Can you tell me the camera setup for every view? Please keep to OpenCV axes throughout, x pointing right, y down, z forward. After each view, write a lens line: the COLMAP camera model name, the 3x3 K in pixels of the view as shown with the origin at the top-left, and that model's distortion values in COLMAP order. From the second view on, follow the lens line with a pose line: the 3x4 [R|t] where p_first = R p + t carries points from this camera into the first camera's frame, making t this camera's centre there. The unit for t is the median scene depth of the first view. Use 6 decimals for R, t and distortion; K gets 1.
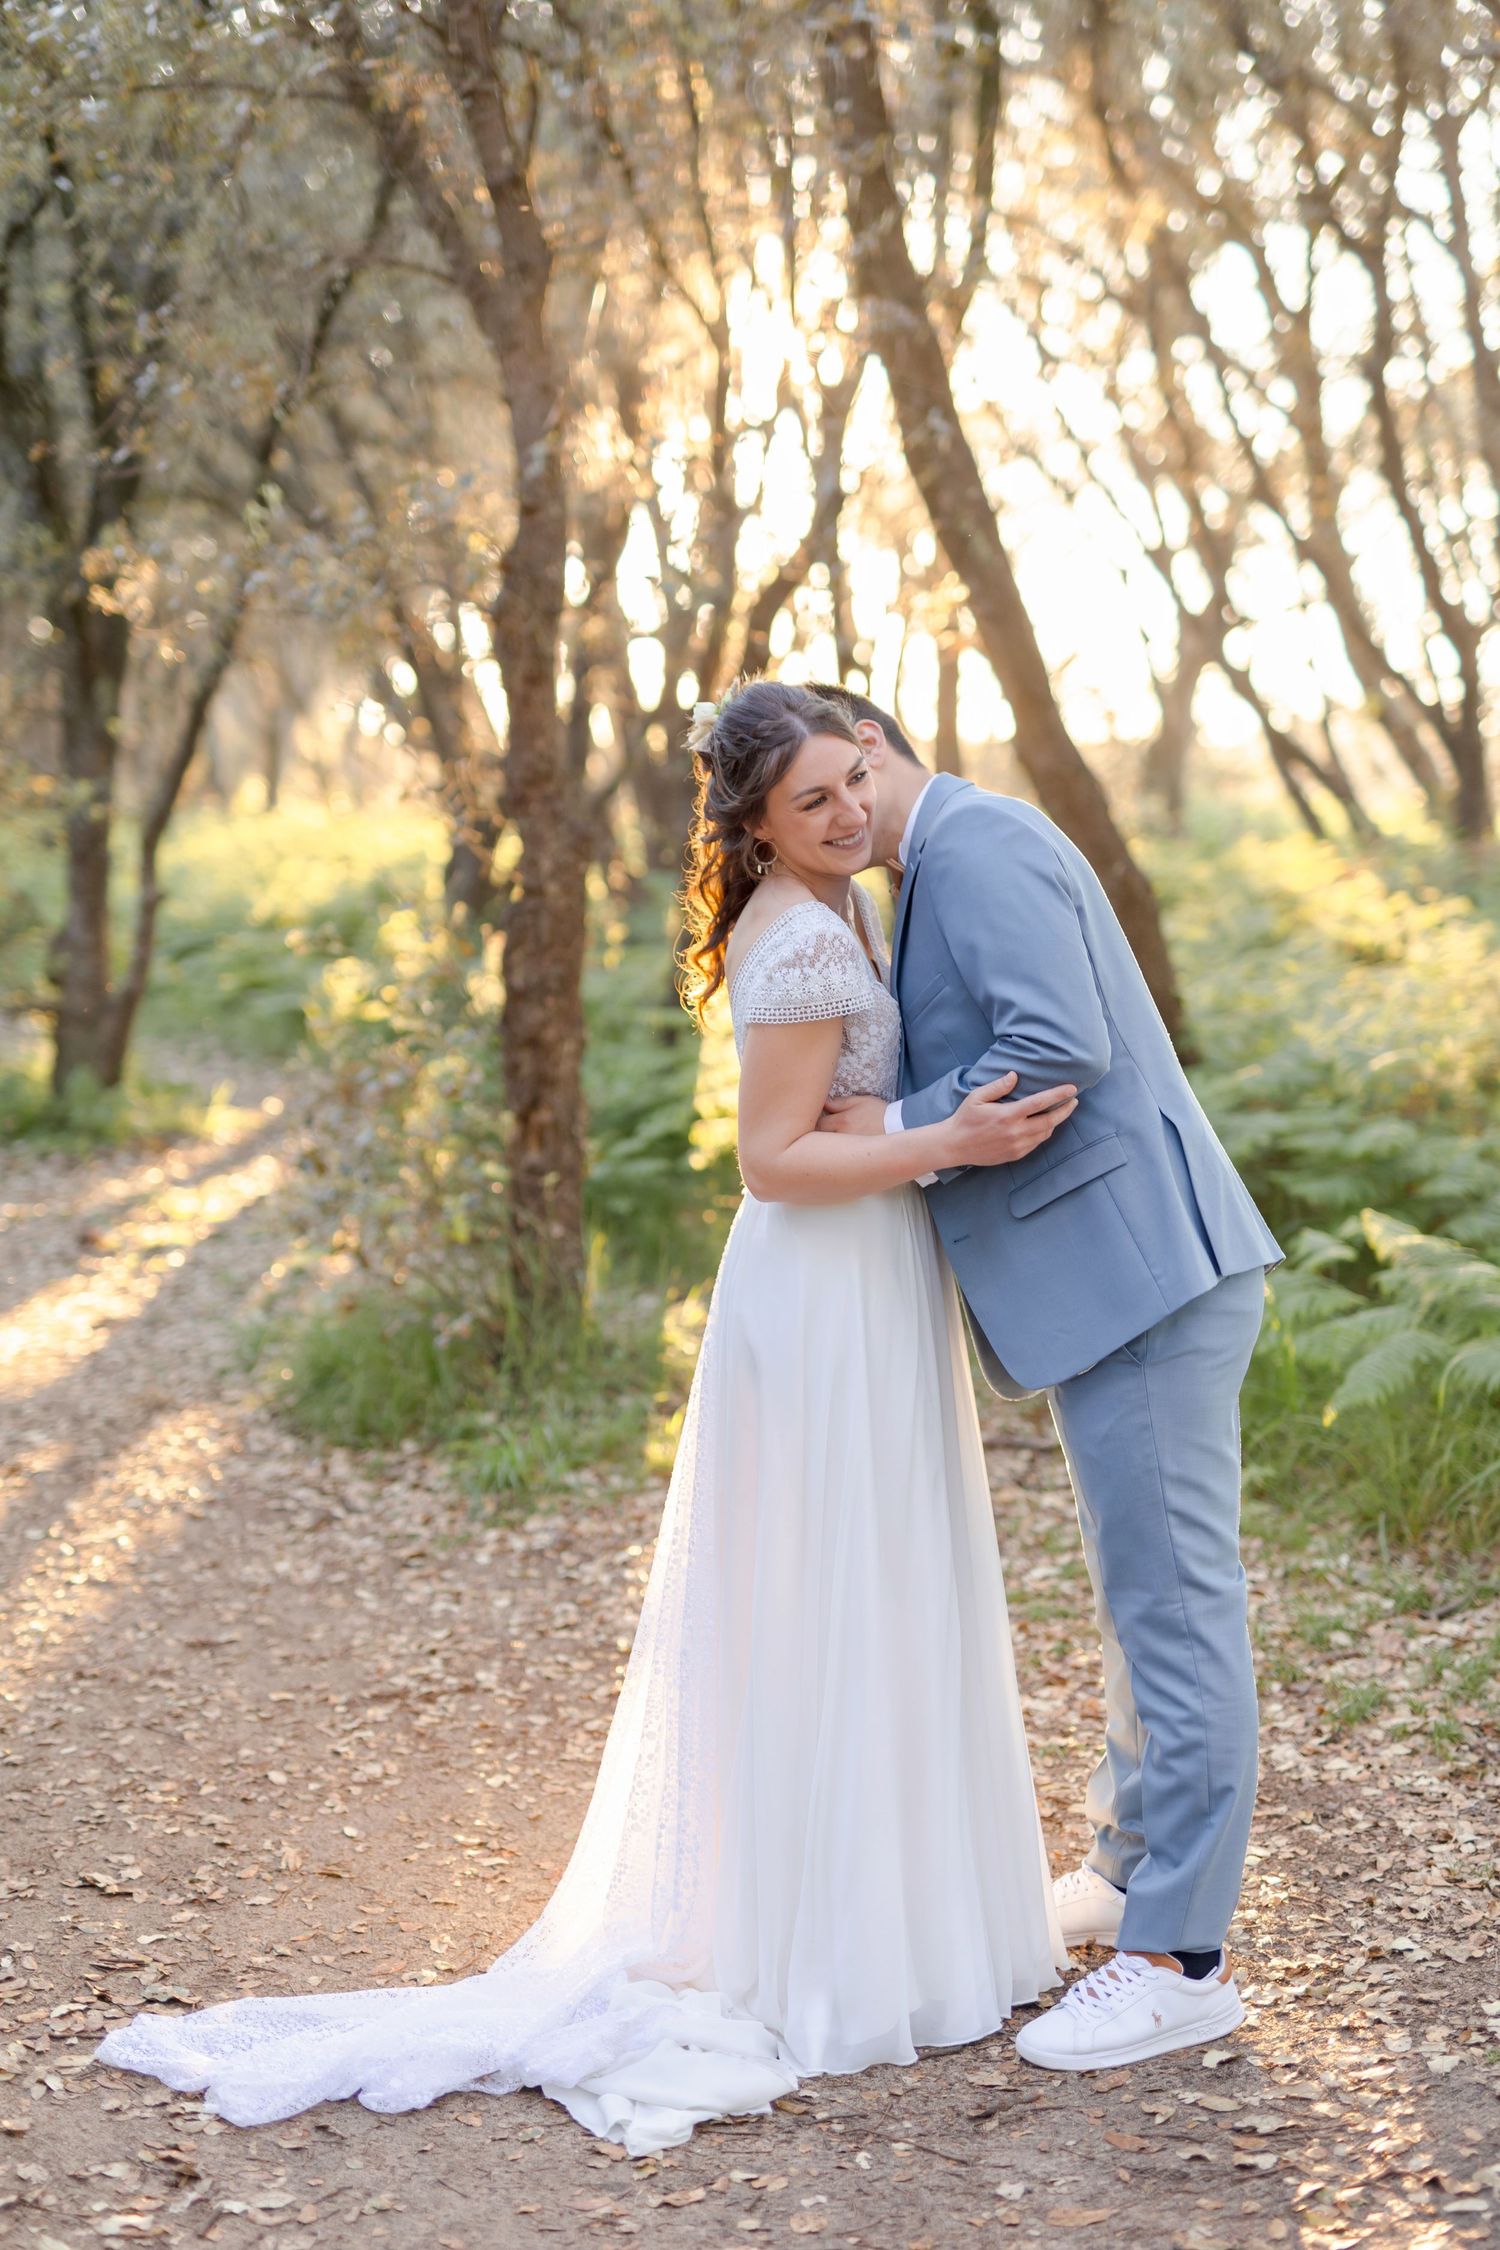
lens RADIAL K [[4070.4, 0, 749.0], [0, 4070.4, 1126.4], [0, 0, 1]] dist [-0.020785, 0.113929]
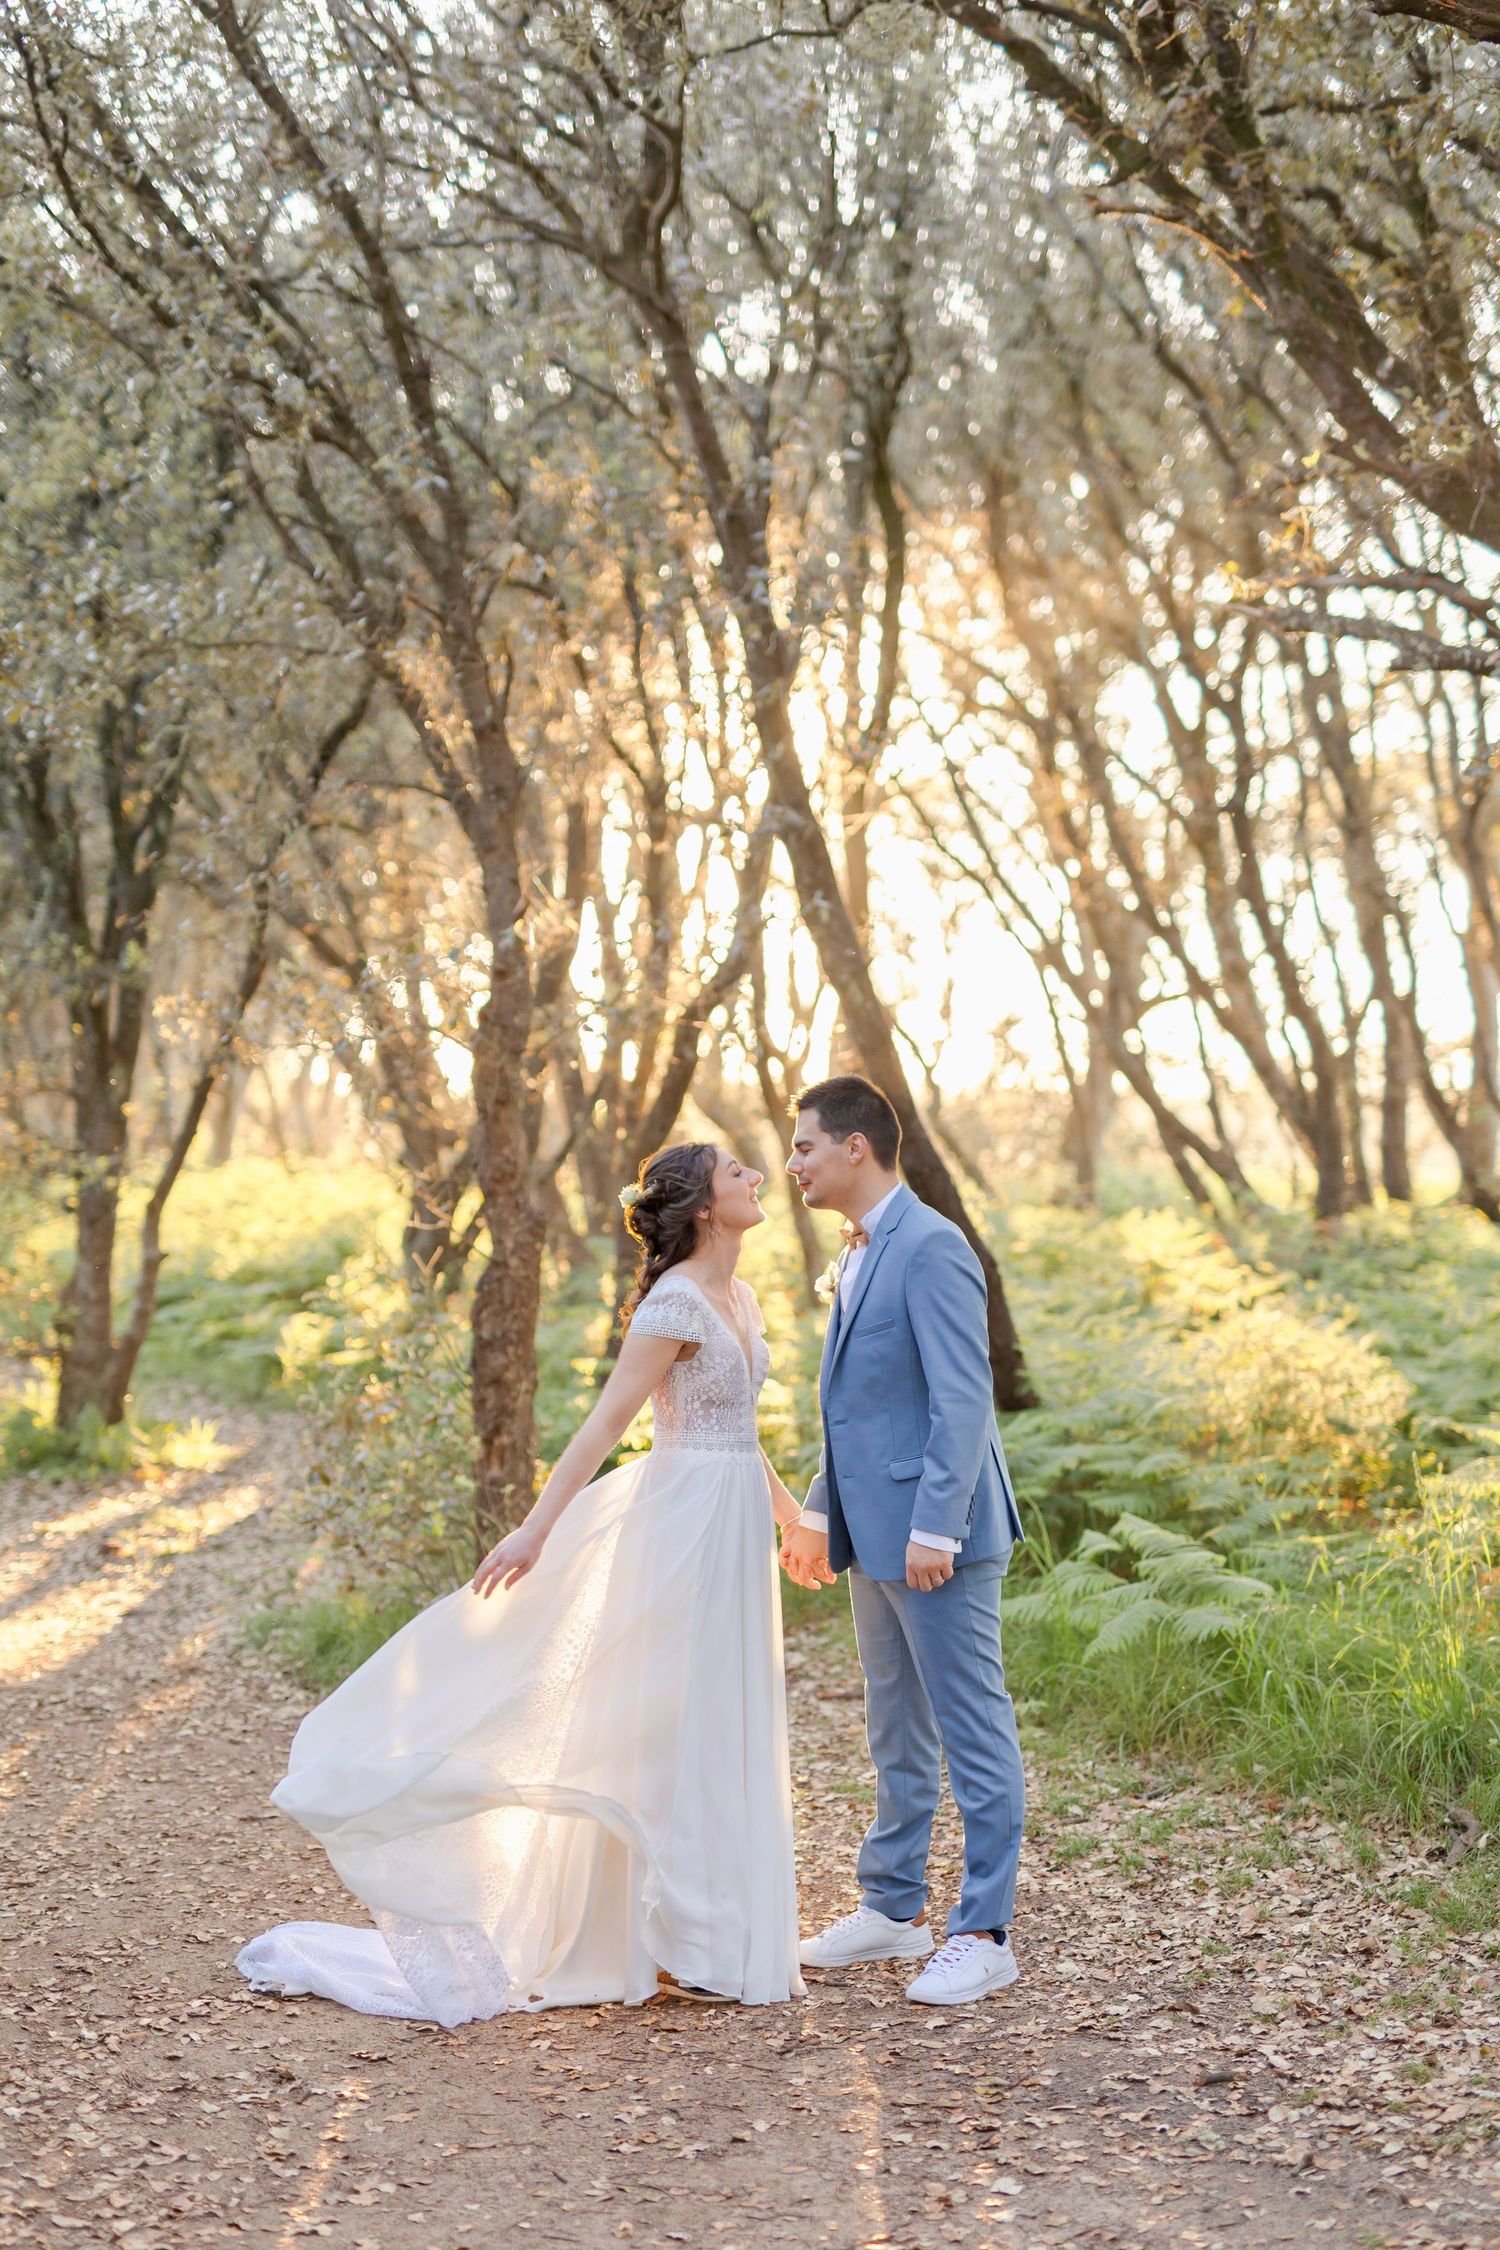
lens RADIAL K [[4070.4, 0, 749.0], [0, 4070.4, 1126.4], [0, 0, 1]] dist [-0.020785, 0.113929]
pose [[0.999851, 0.010825, 0.013425, 0.008345], [-0.009615, 0.996150, -0.087137, 0.010273], [-0.014317, 0.086995, 0.996106, -0.285906]]
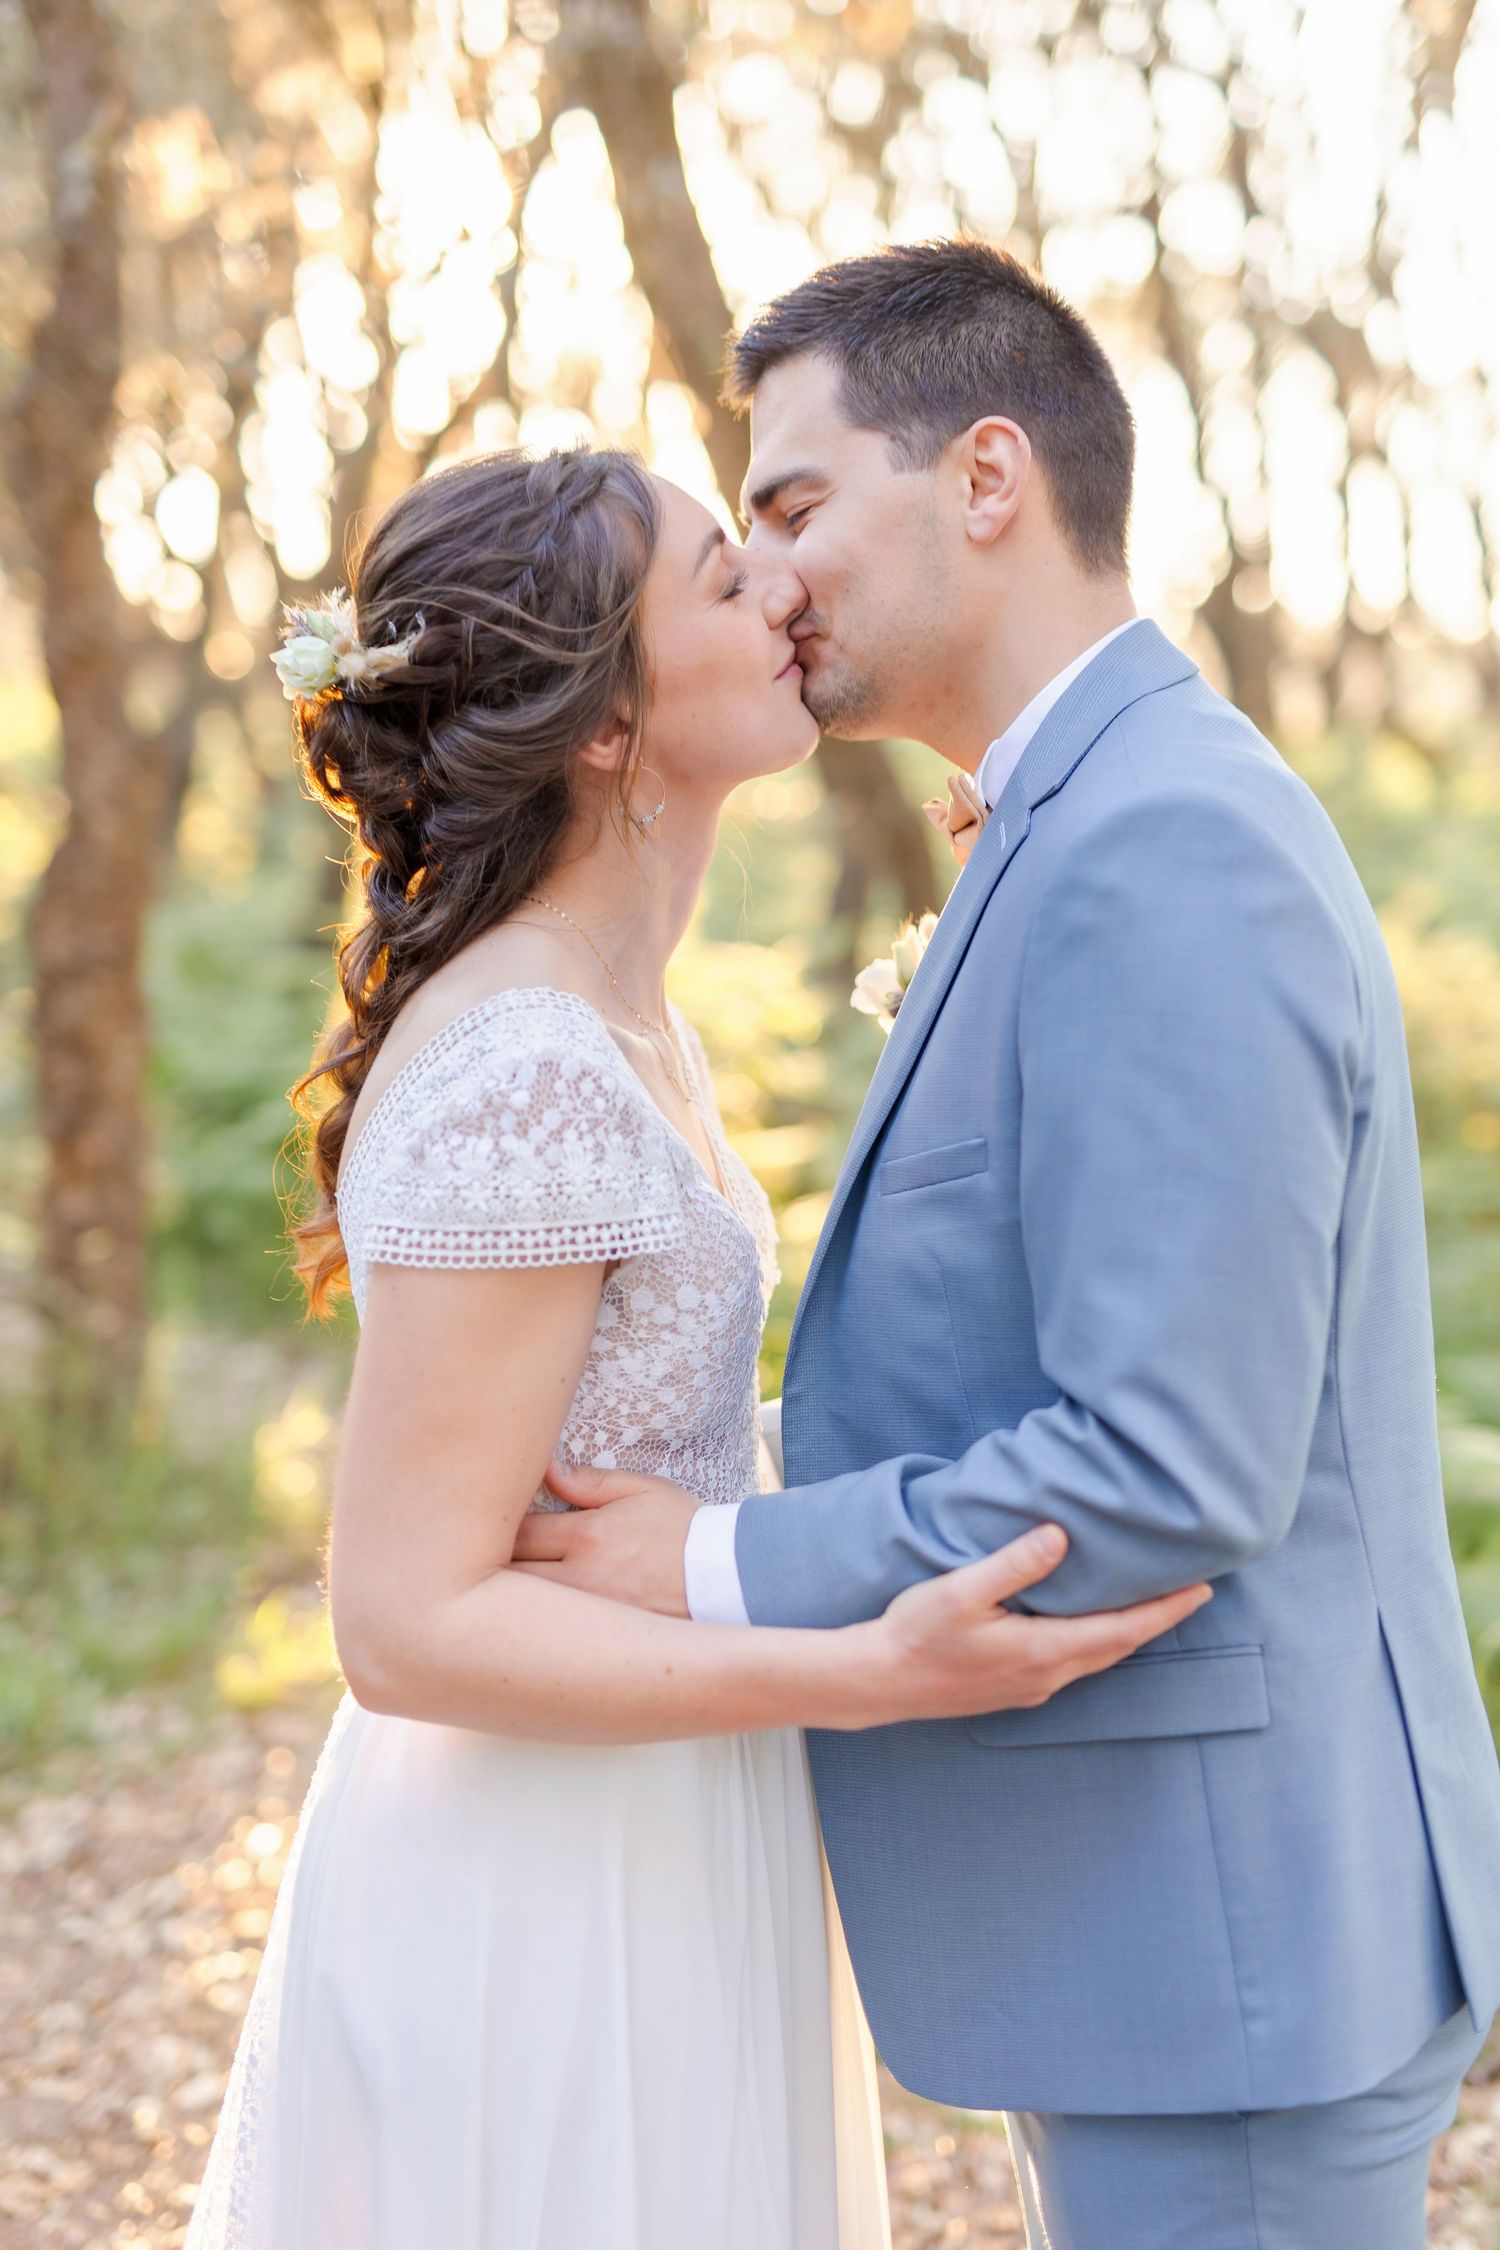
lens RADIAL K [[4119.8, 0, 751.0], [0, 4119.8, 1122.5], [0, 0, 1]] dist [-0.012297, 2.755399]
pose [[0.996085, 0.018058, 0.086539, 0.001008], [-0.020060, 0.999549, 0.022328, -0.025984], [-0.086097, -0.023977, 0.995998, 0.291275]]
